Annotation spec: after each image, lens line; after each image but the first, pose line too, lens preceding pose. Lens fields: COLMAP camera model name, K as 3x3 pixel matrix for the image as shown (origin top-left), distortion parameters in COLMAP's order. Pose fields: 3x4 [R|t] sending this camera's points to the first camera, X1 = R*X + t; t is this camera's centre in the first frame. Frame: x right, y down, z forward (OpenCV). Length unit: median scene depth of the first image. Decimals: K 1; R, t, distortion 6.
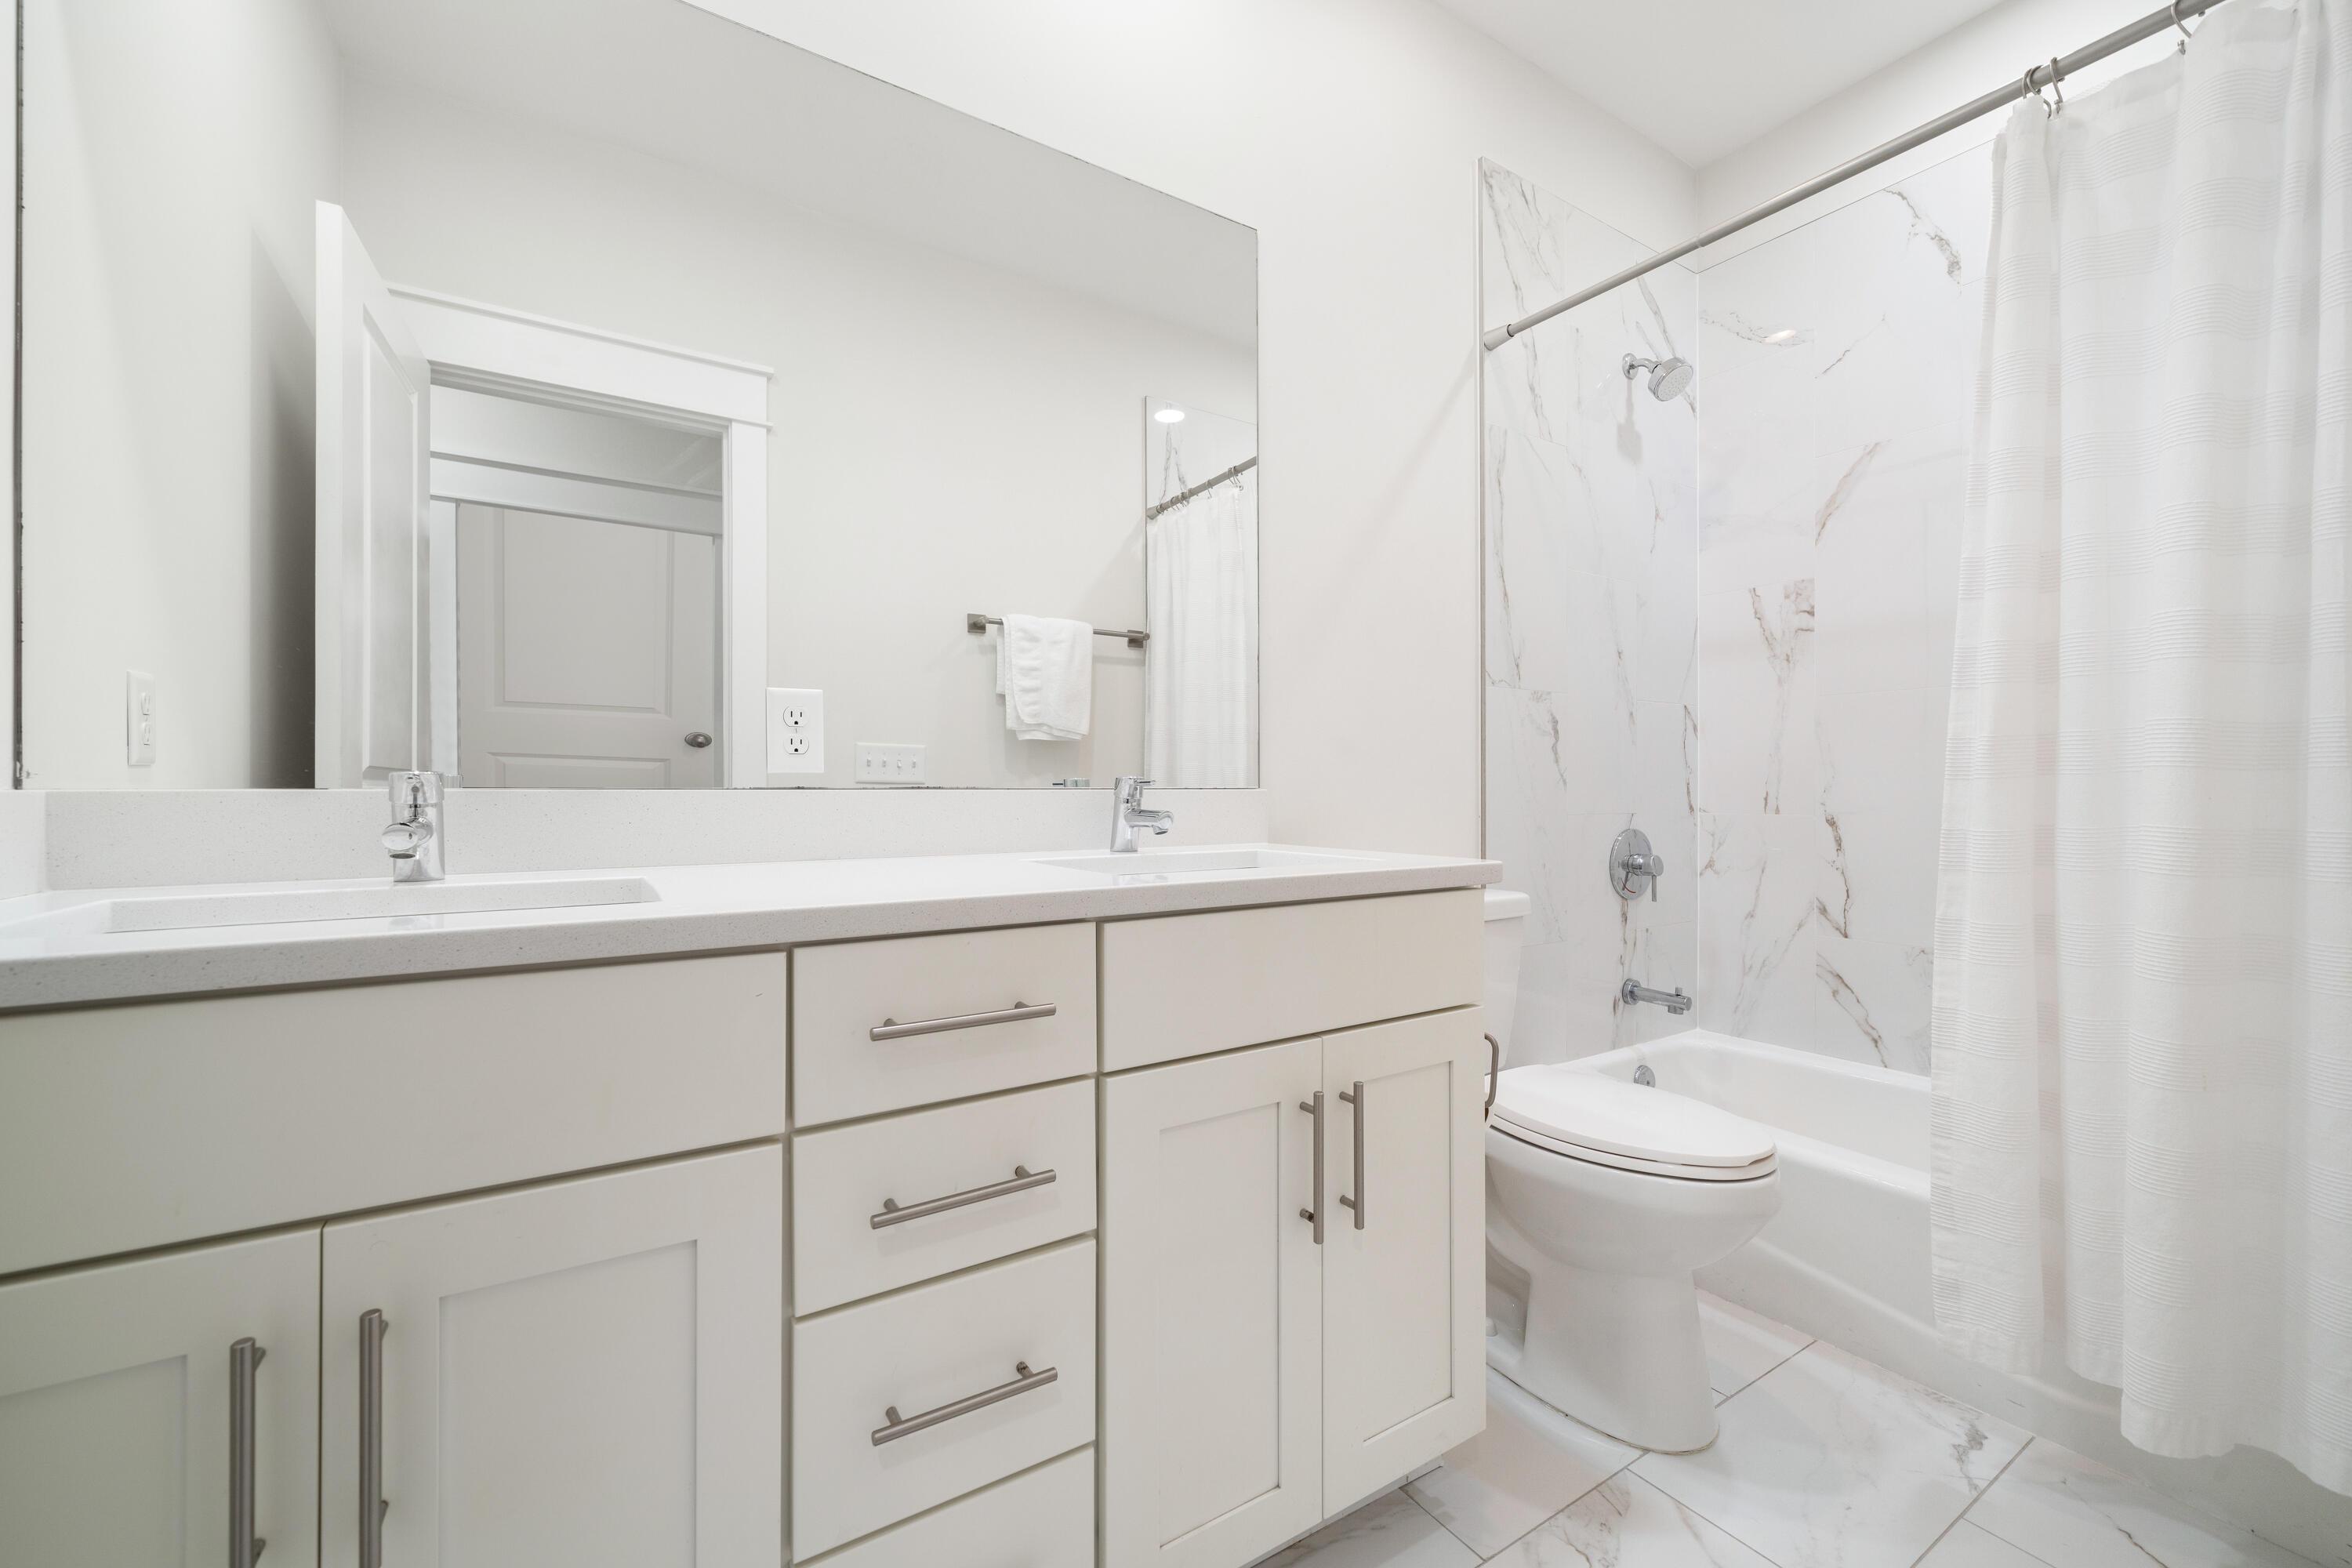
lens RADIAL K [[953.4, 0, 1176.1], [0, 953.4, 792.2], [0, 0, 1]] dist [-0.000351, -0.000064]
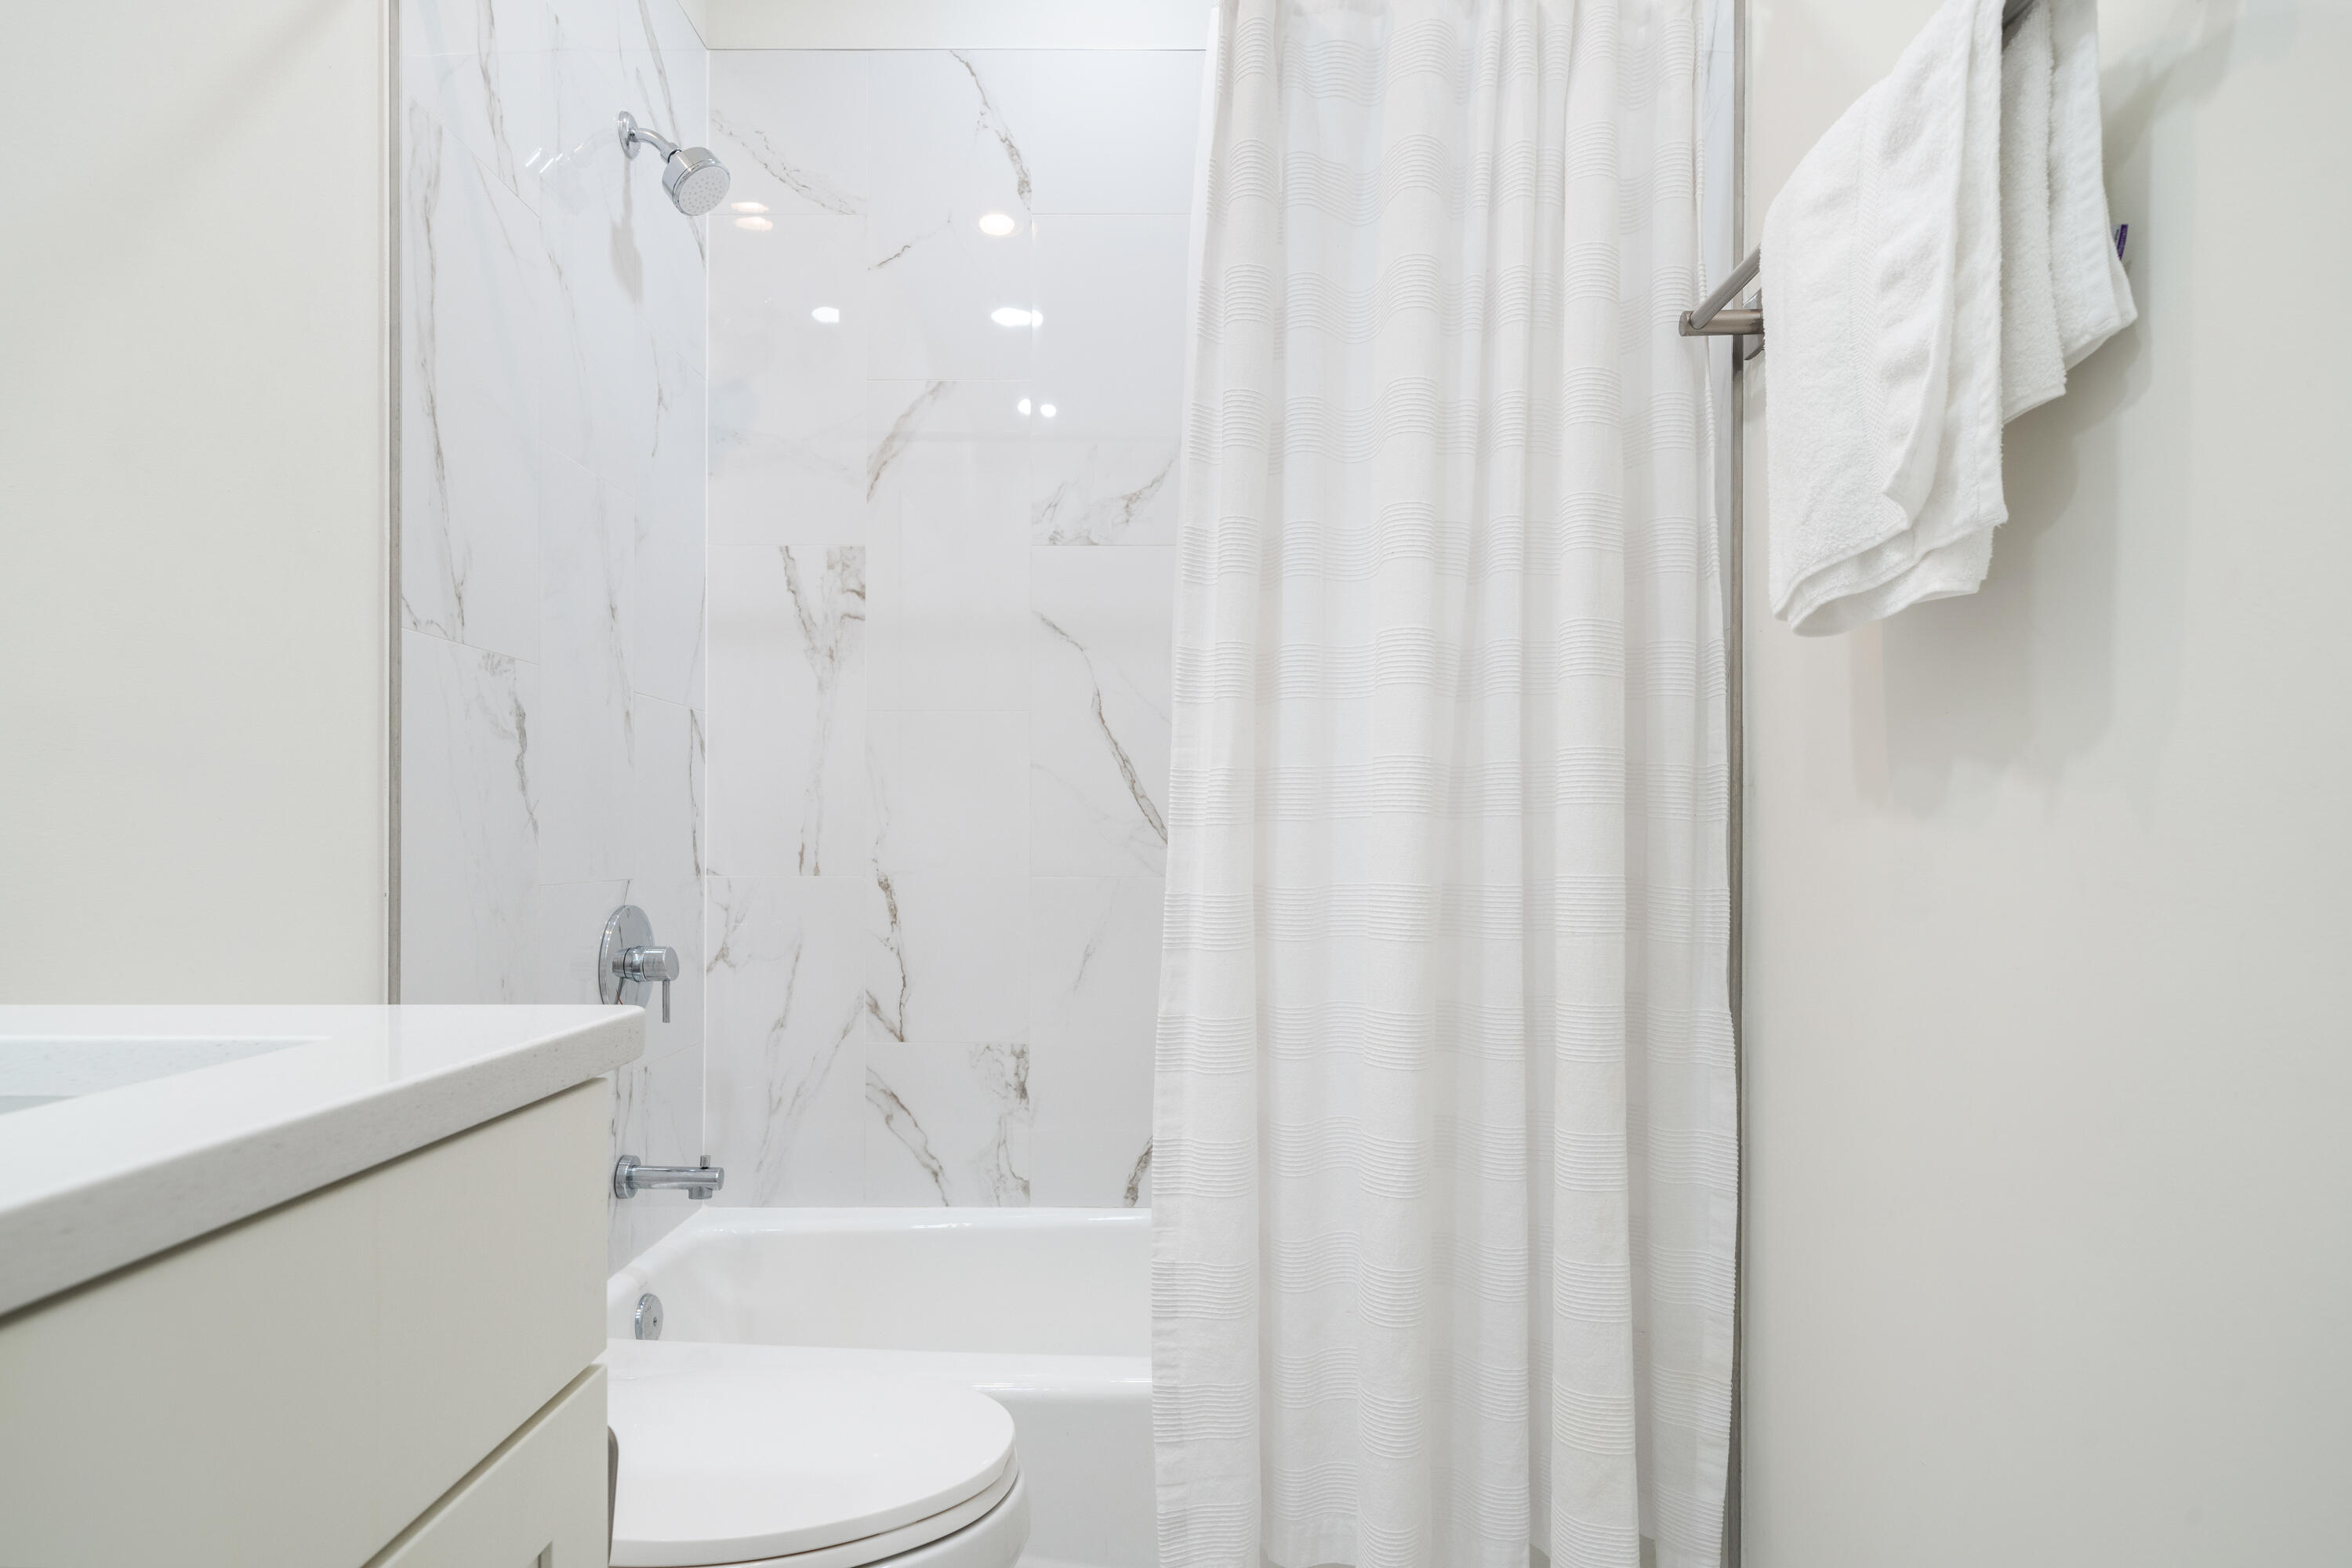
lens RADIAL K [[1262.2, 0, 1170.0], [0, 1262.2, 836.4], [0, 0, 1]] dist [0.002183, 0.000271]
pose [[0.549604, 0.004159, 0.835415, 0.000372], [0.001121, 0.999983, -0.005716, -0.000120], [-0.835424, 0.004078, 0.549590, 0.288872]]
